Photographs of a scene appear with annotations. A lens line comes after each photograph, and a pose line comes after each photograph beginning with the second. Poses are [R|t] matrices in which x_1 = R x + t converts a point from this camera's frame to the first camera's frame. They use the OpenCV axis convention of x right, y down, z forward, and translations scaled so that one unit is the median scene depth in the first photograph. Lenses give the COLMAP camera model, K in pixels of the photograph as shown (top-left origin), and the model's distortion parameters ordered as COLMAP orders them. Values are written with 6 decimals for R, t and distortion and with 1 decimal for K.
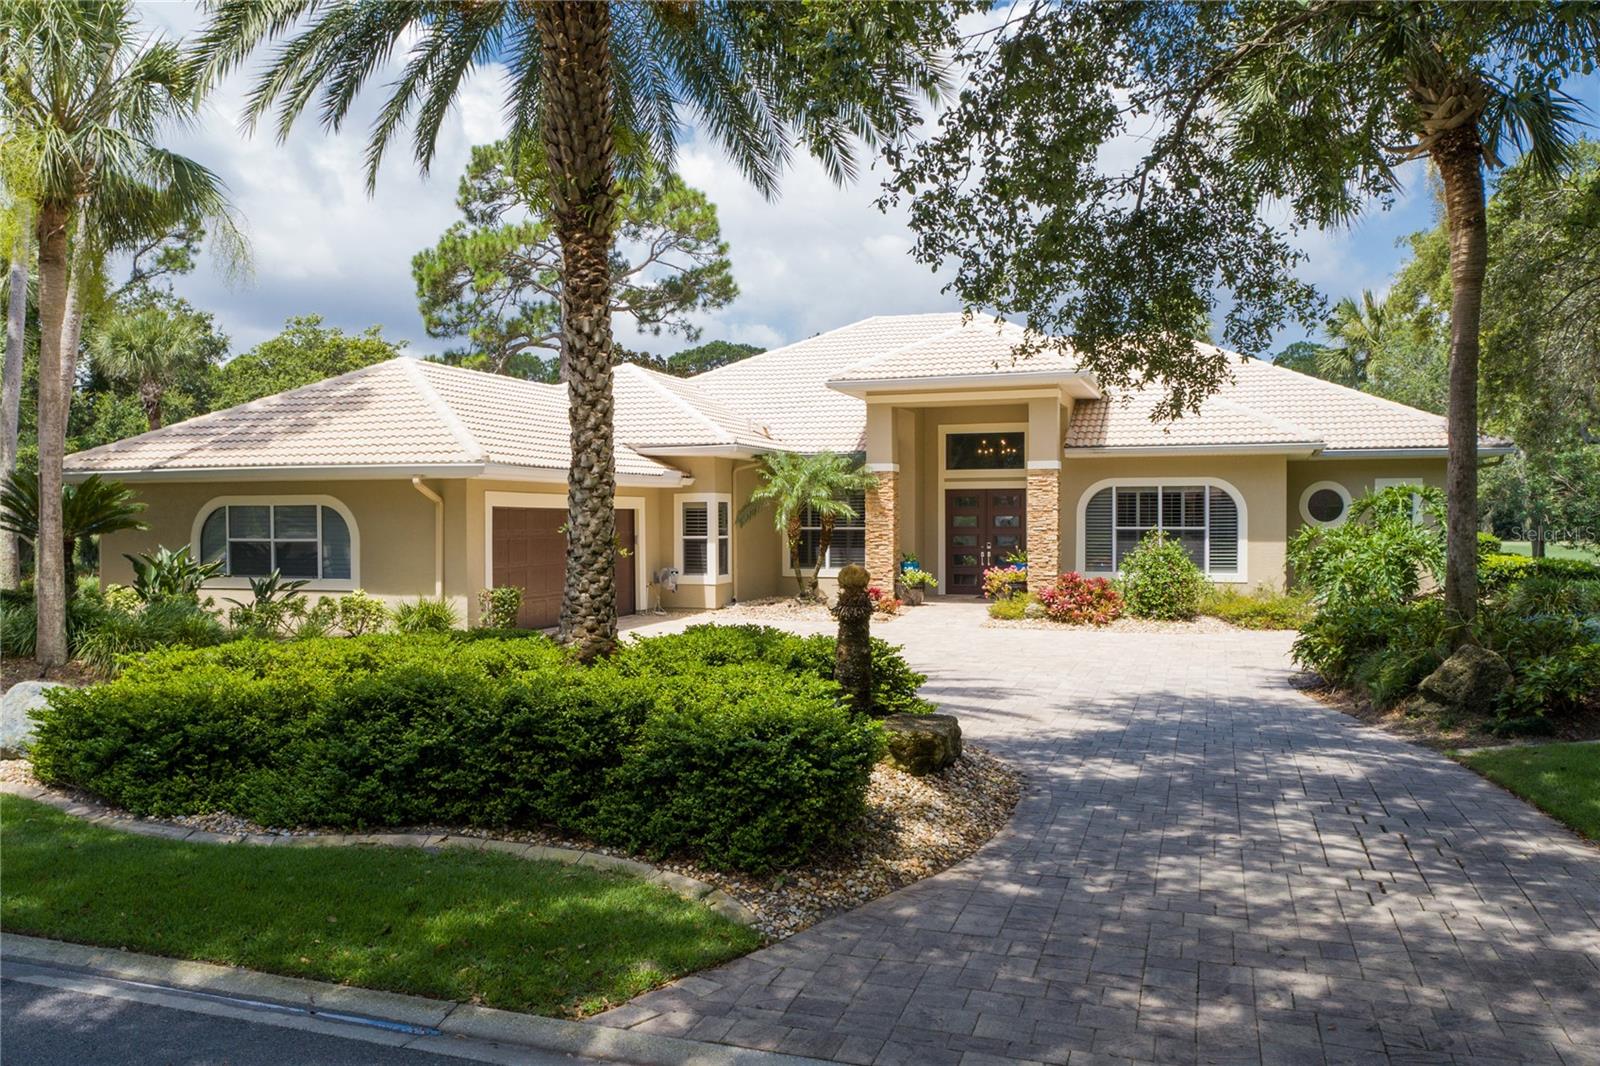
lens RADIAL K [[1277.2, 0, 754.6], [0, 1277.2, 535.3], [0, 0, 1]] dist [-0.013044, 0.004786]
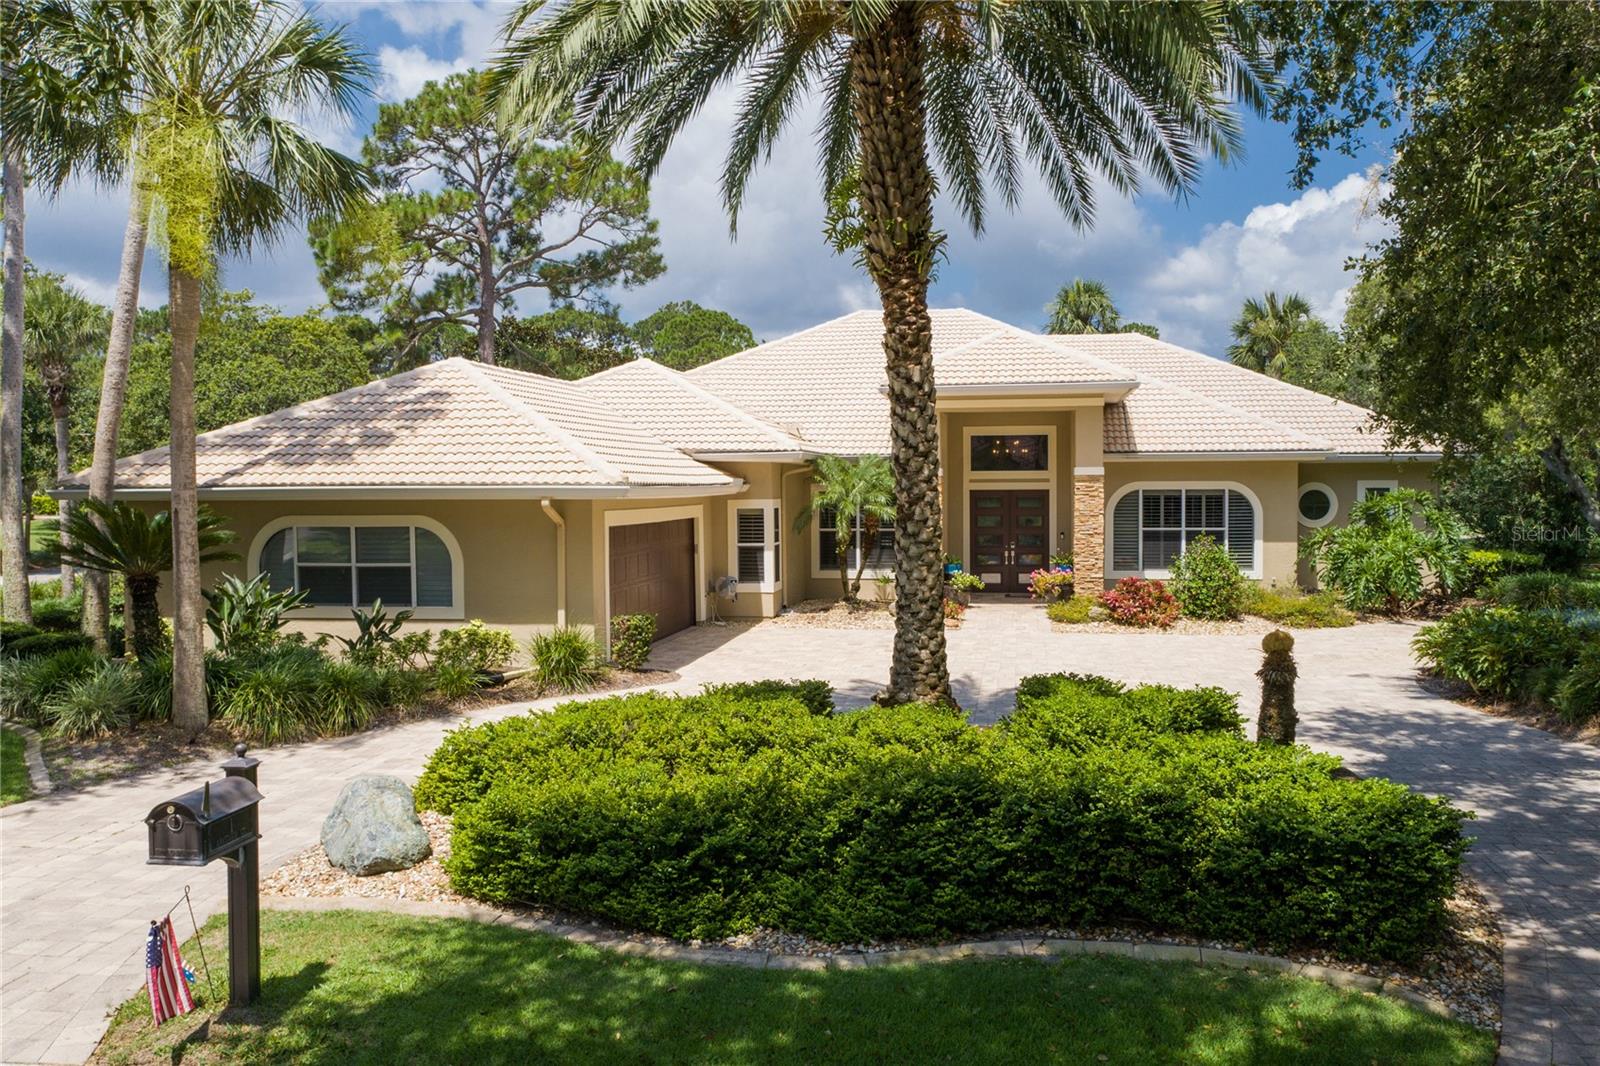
lens RADIAL K [[1281.8, 0, 860.6], [0, 1281.8, 535.1], [0, 0, 1]] dist [-0.014396, 0.007035]
pose [[0.974861, -0.012543, 0.222461, -0.239385], [0.006611, 0.999603, 0.027390, -0.041953], [-0.222717, -0.025231, 0.974557, 0.031751]]
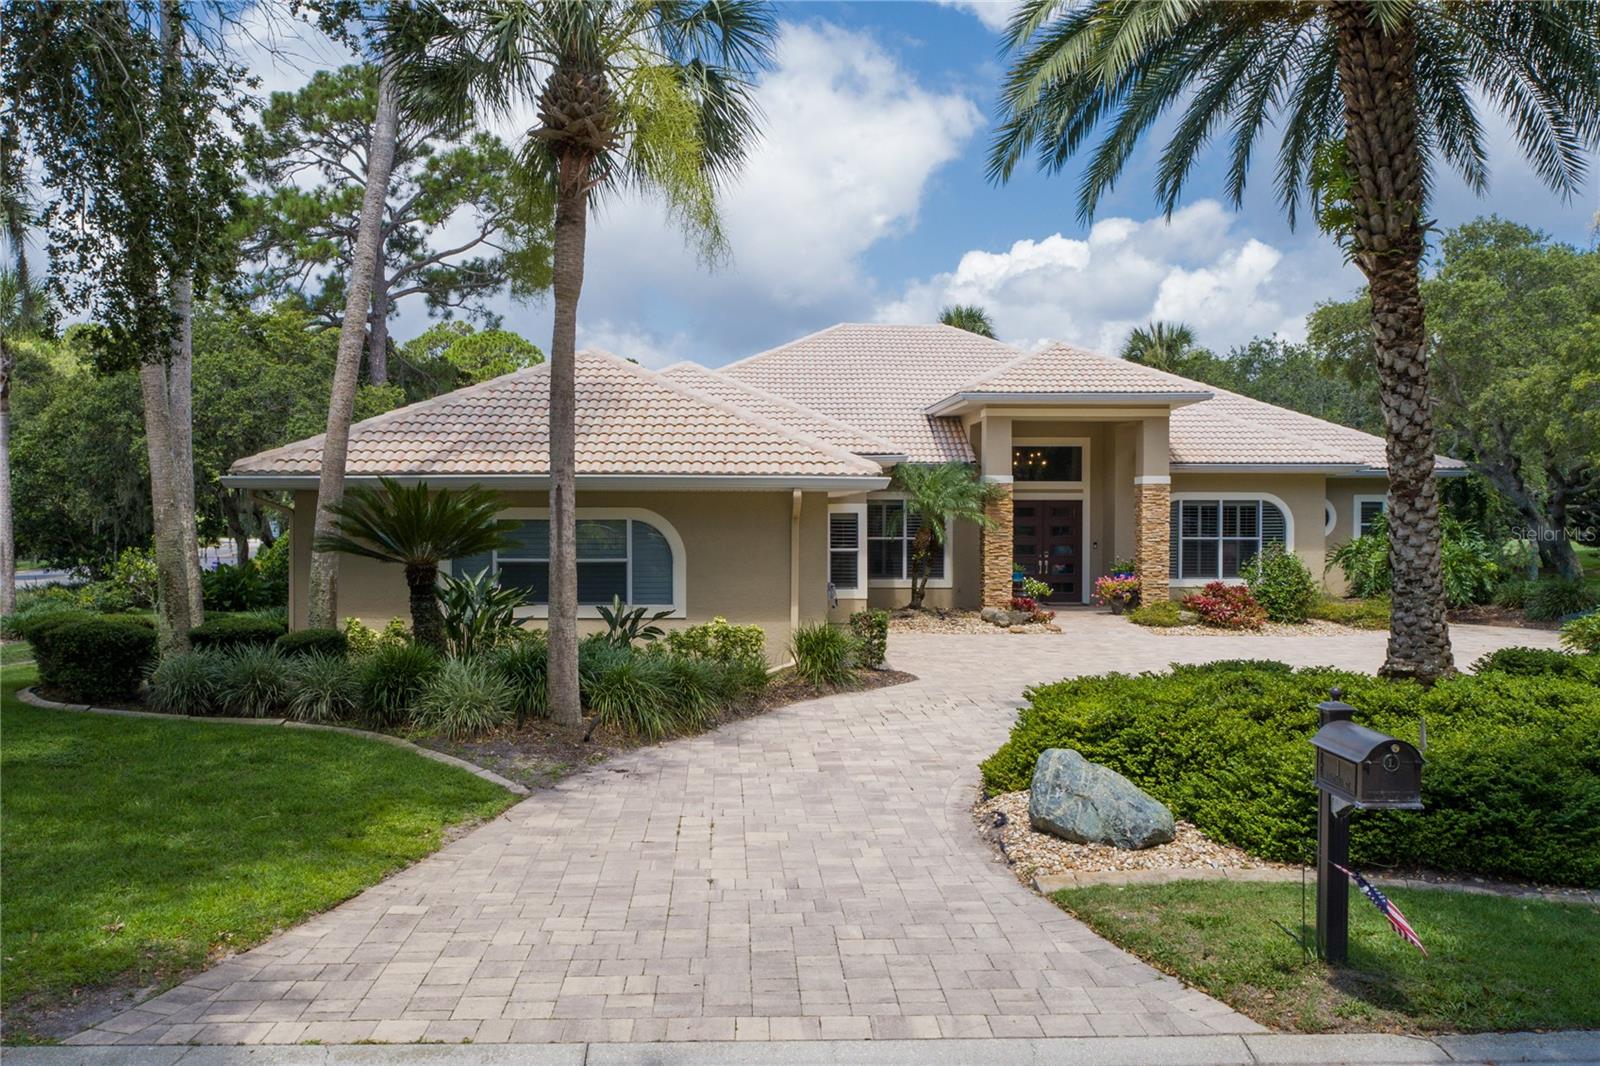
lens RADIAL K [[1286.7, 0, 790.6], [0, 1286.7, 533.4], [0, 0, 1]] dist [-0.009088, 0.003036]
pose [[0.925611, -0.001696, 0.378473, -0.588626], [0.001255, 0.999998, 0.001411, -0.016032], [-0.378475, -0.000831, 0.925611, 0.157358]]
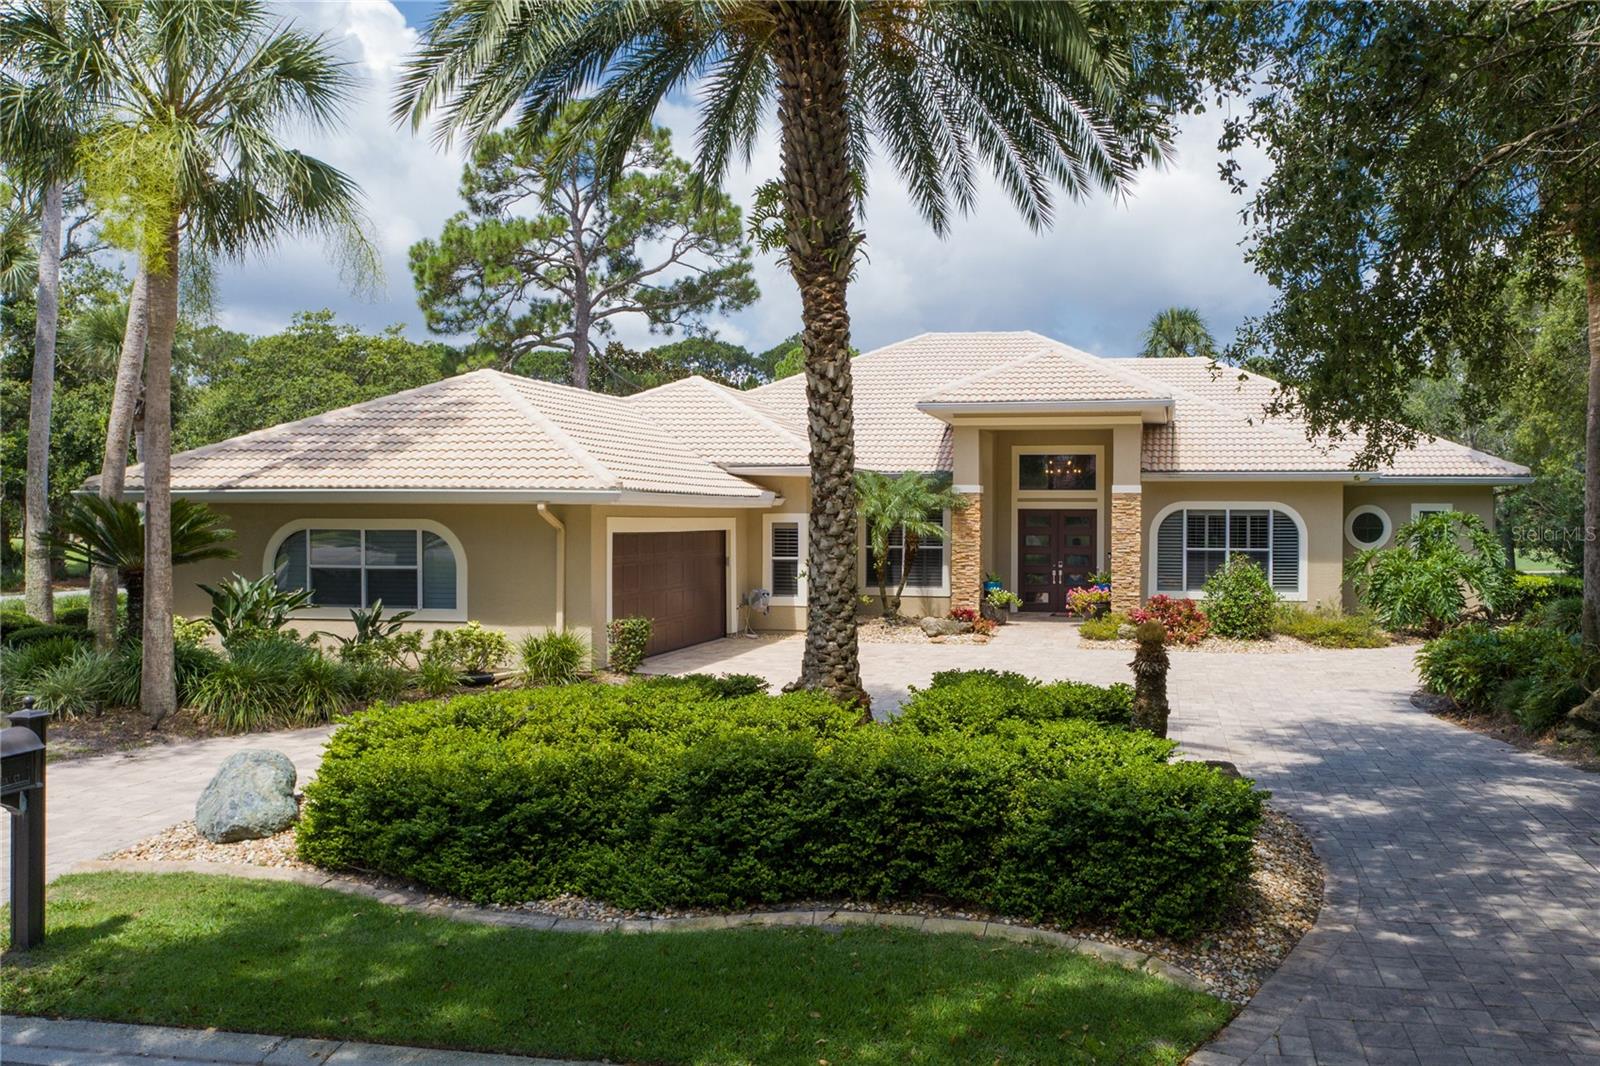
lens RADIAL K [[1284.2, 0, 953.7], [0, 1284.2, 533.1], [0, 0, 1]] dist [-0.018832, 0.015218]
pose [[0.982330, 0.004350, 0.187105, -0.136263], [-0.004288, 0.999991, -0.000735, -0.023120], [-0.187106, -0.000081, 0.982340, 0.002882]]
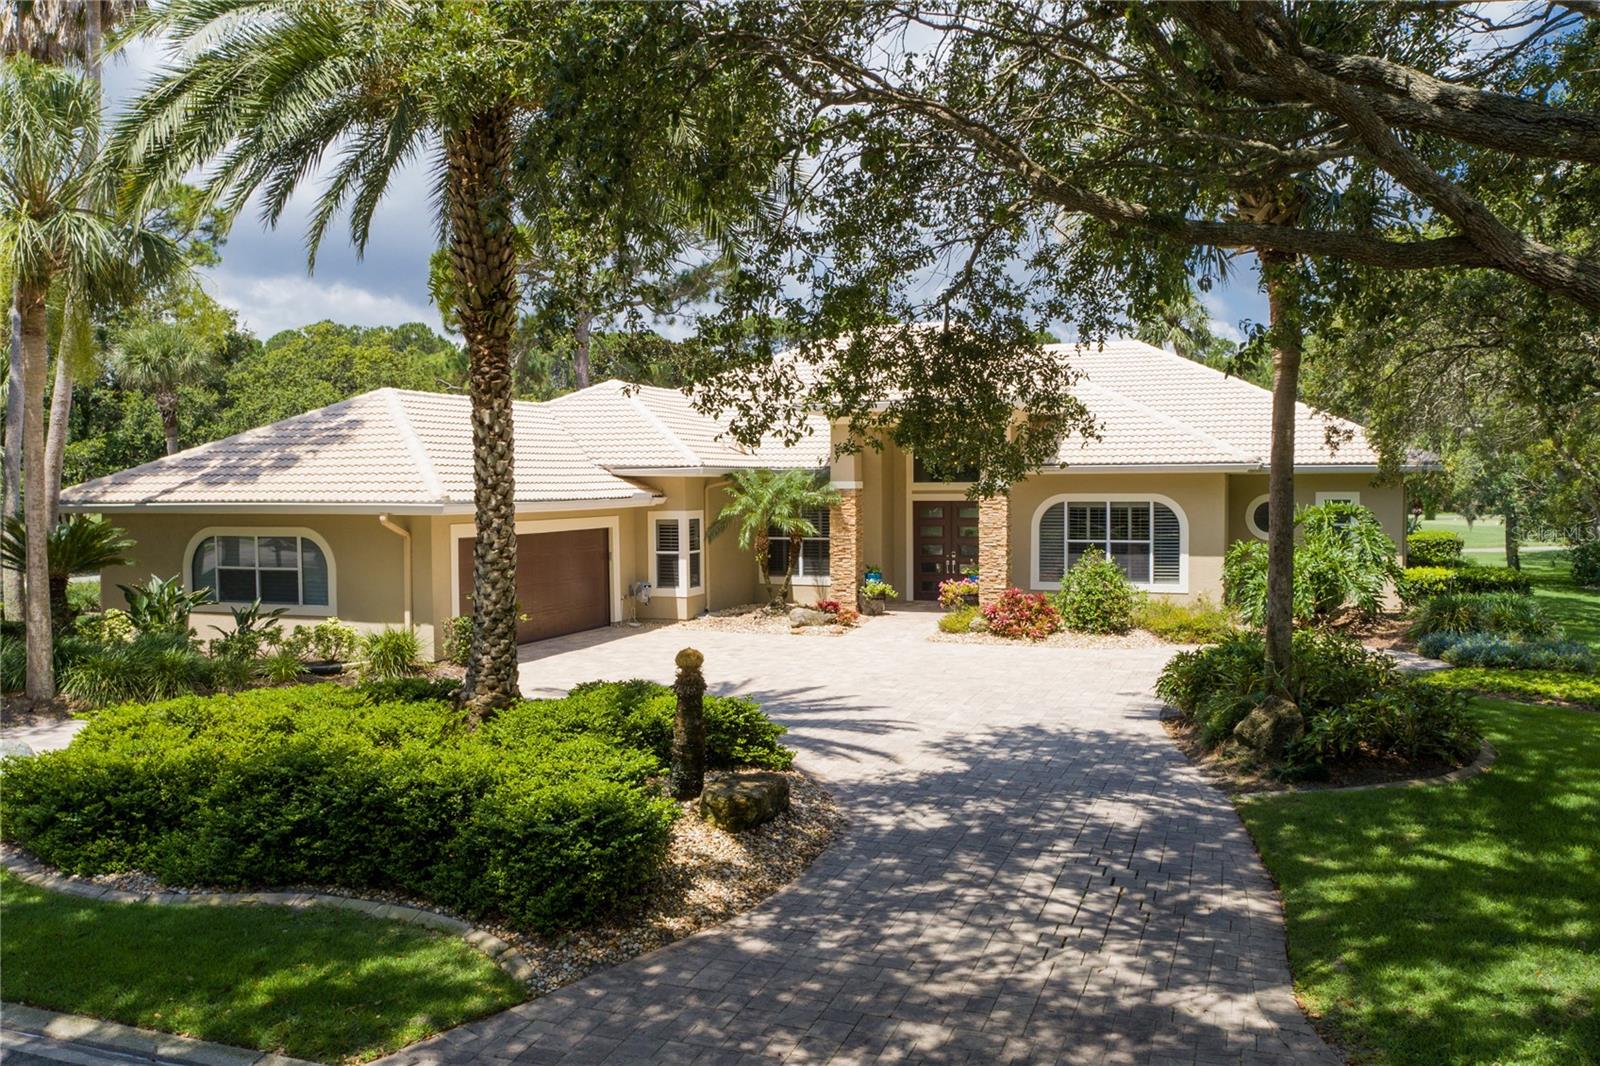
lens RADIAL K [[1277.6, 0, 800.0], [0, 1277.6, 533.0], [0, 0, 1]] dist [-0.003988, 0.002079]
pose [[0.999970, -0.003982, -0.006588, 0.092500], [0.004156, 0.999639, 0.026557, -0.055615], [0.006480, -0.026584, 0.999626, -0.079611]]
